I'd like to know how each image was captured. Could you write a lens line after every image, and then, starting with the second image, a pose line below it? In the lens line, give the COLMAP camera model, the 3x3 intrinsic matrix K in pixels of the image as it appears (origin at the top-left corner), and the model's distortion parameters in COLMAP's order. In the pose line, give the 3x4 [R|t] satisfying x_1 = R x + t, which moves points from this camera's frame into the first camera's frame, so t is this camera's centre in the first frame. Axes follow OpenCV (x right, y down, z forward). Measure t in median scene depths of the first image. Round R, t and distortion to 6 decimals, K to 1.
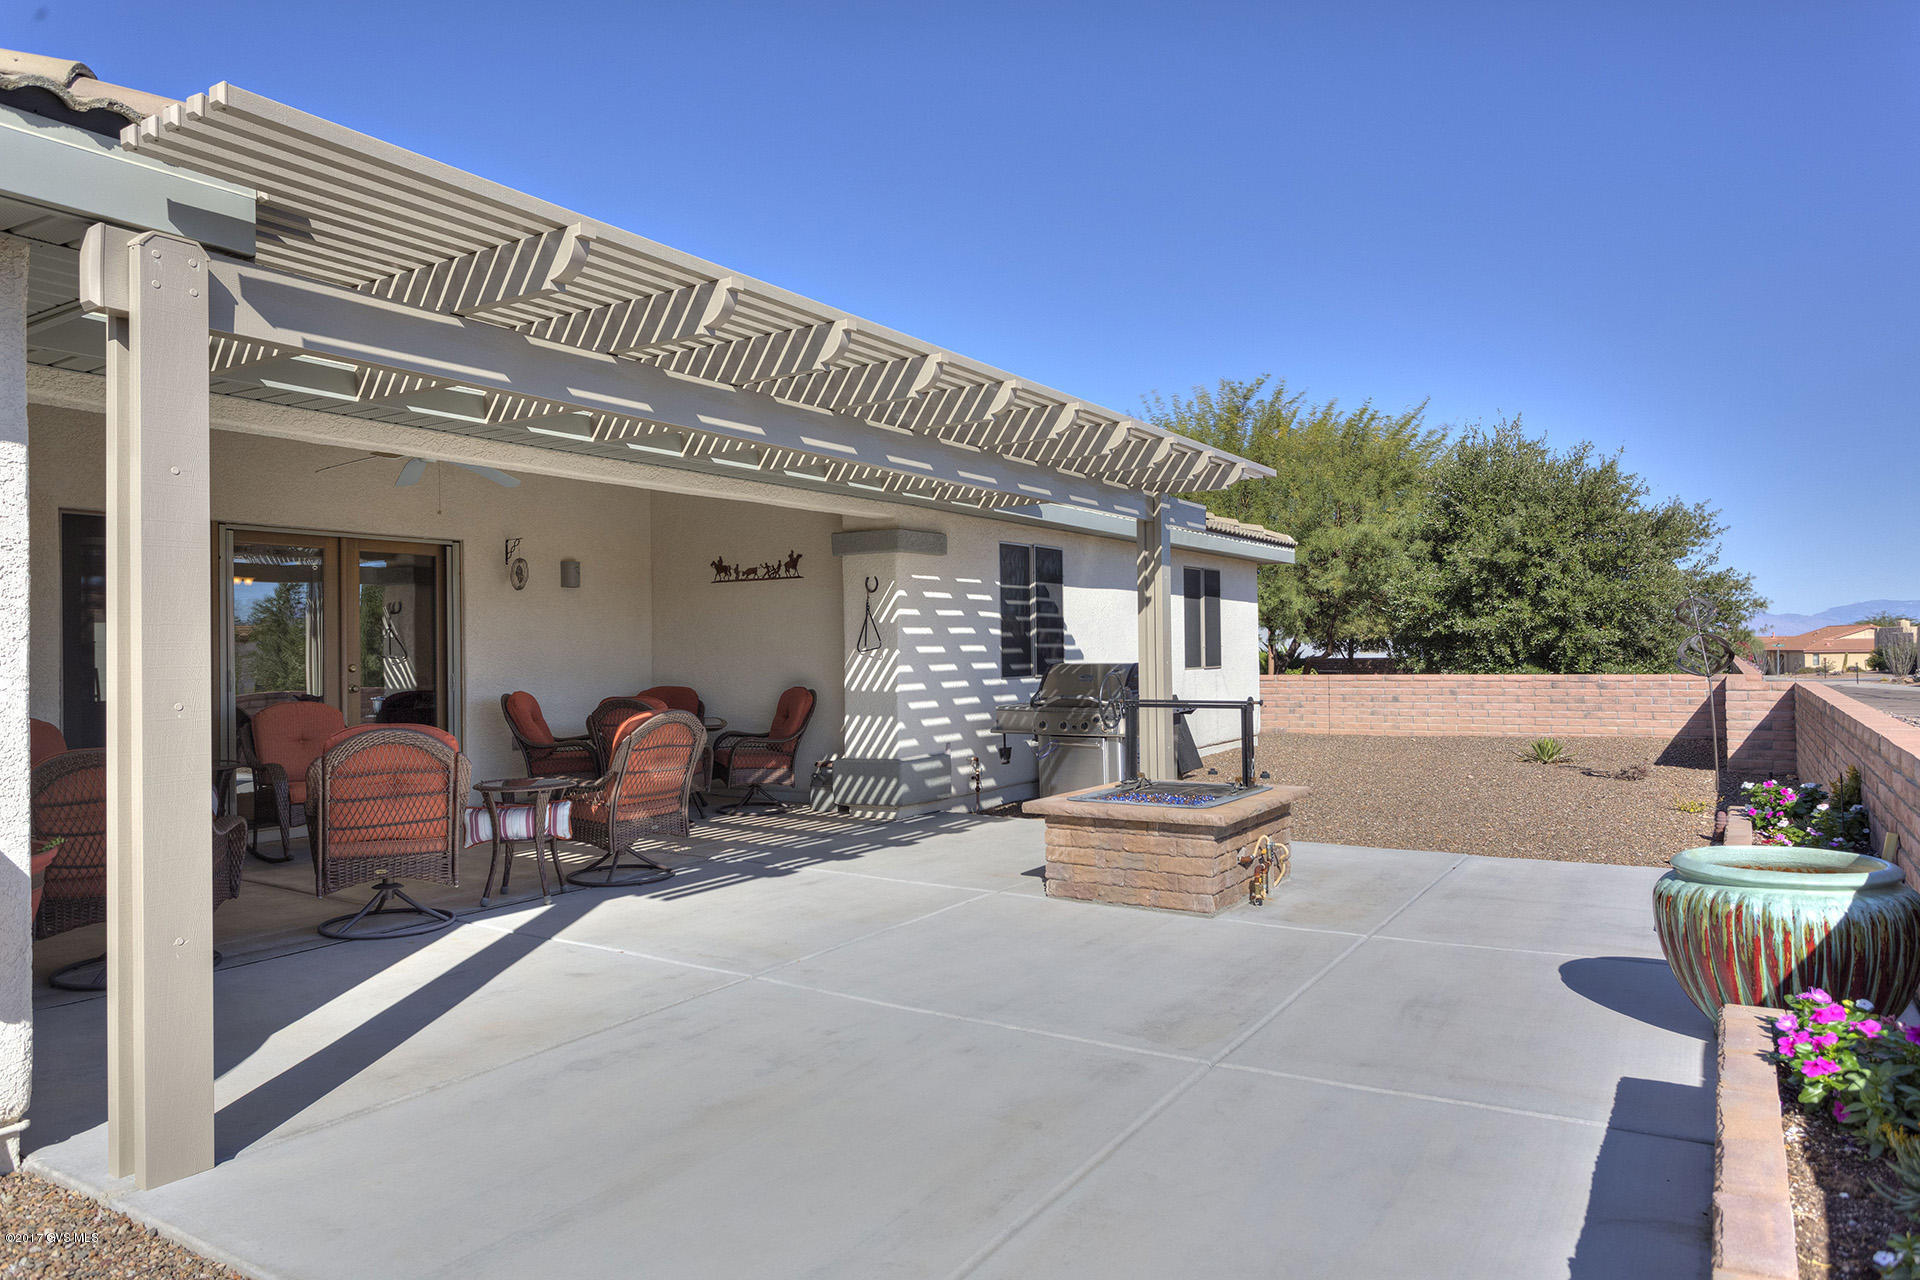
lens RADIAL K [[1289.1, 0, 960.7], [0, 1289.1, 641.3], [0, 0, 1]] dist [0.002133, 0.000031]
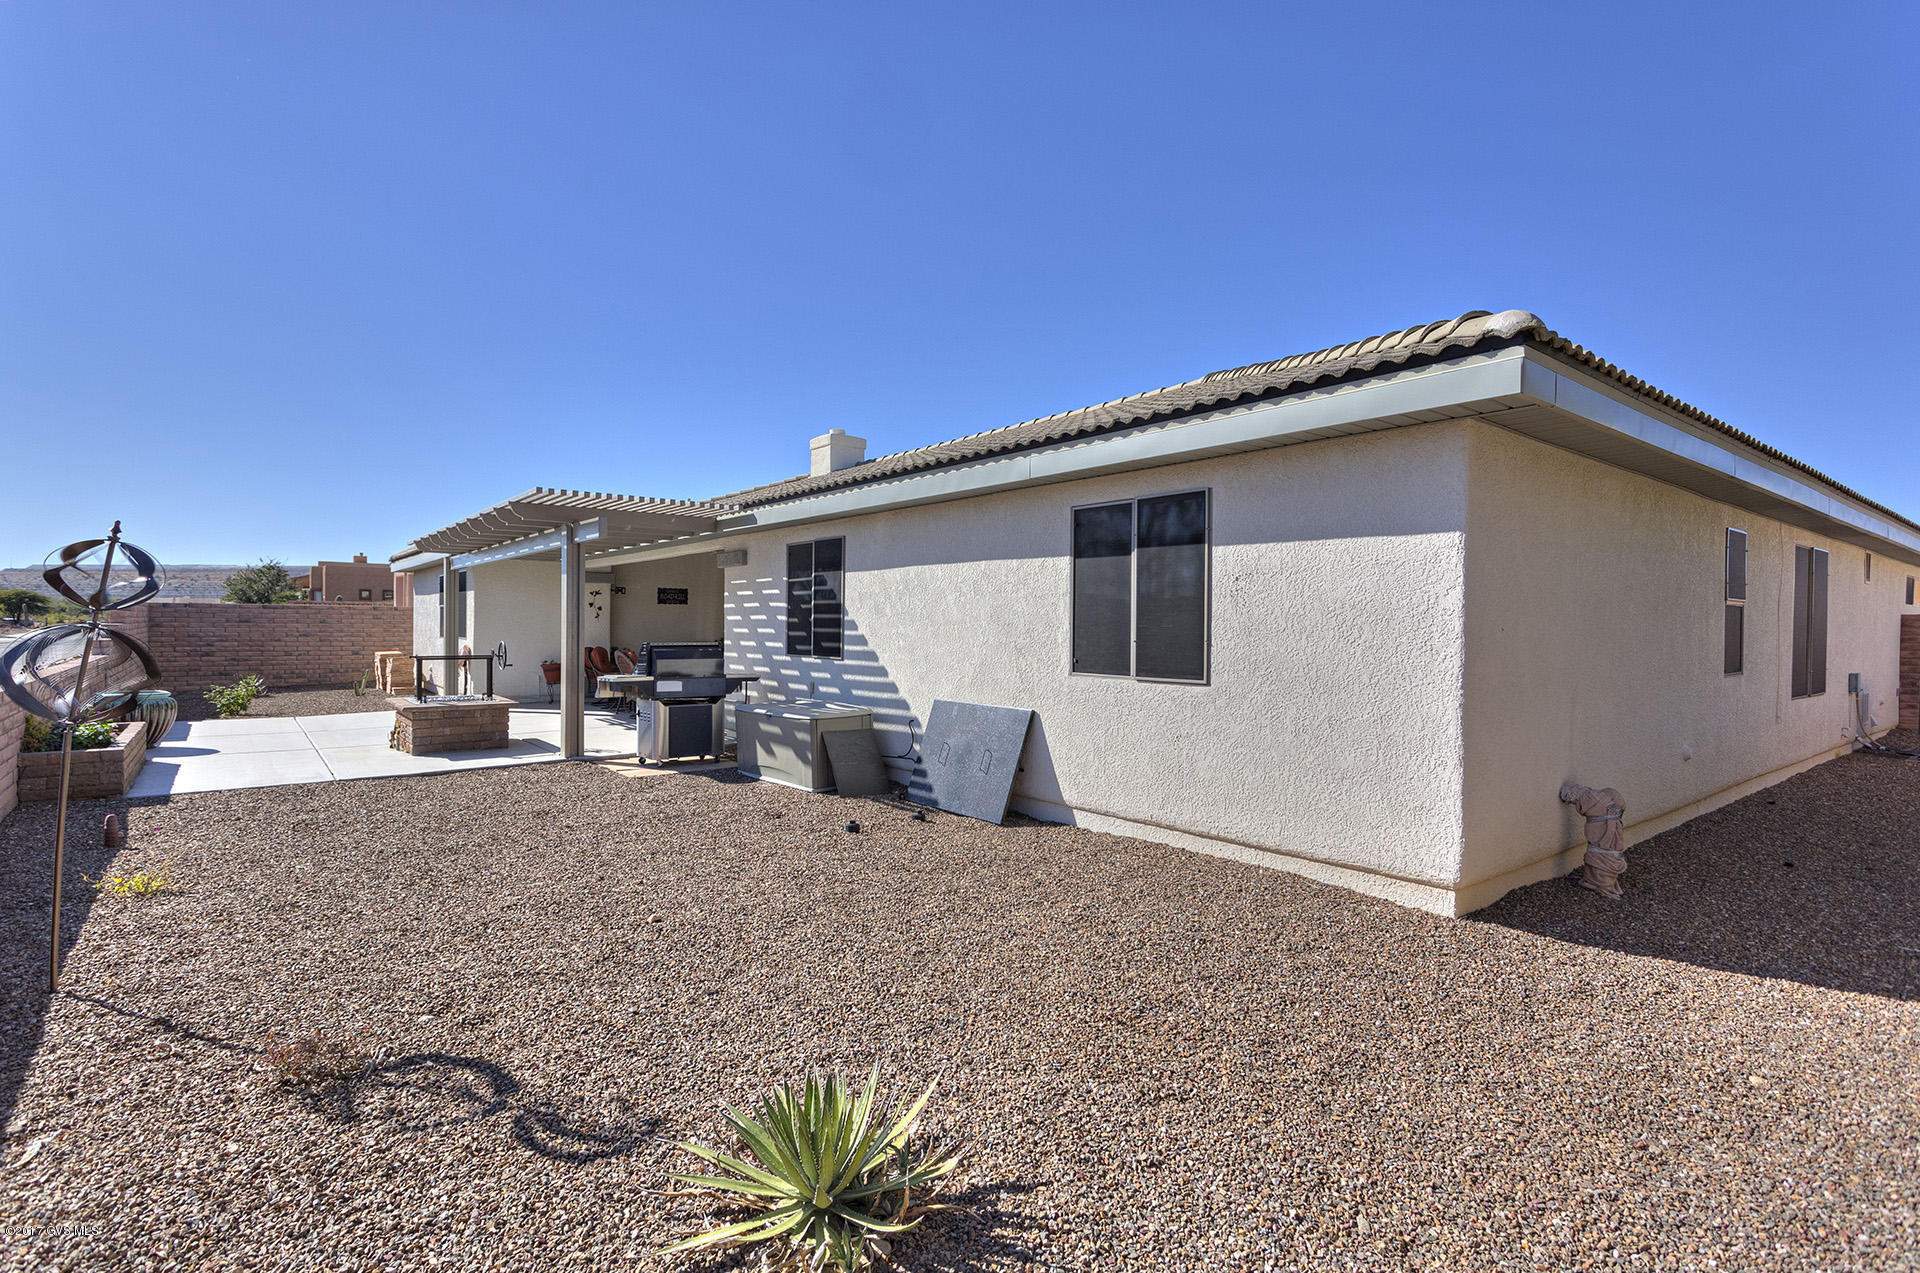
lens RADIAL K [[905.2, 0, 961.9], [0, 905.2, 628.9], [0, 0, 1]] dist [-0.000351, 0.000001]
pose [[-0.347173, 0.014964, -0.937682, 0.761966], [0.004388, 0.999888, 0.014332, -0.008266], [0.937791, 0.000861, -0.347200, 1.410284]]
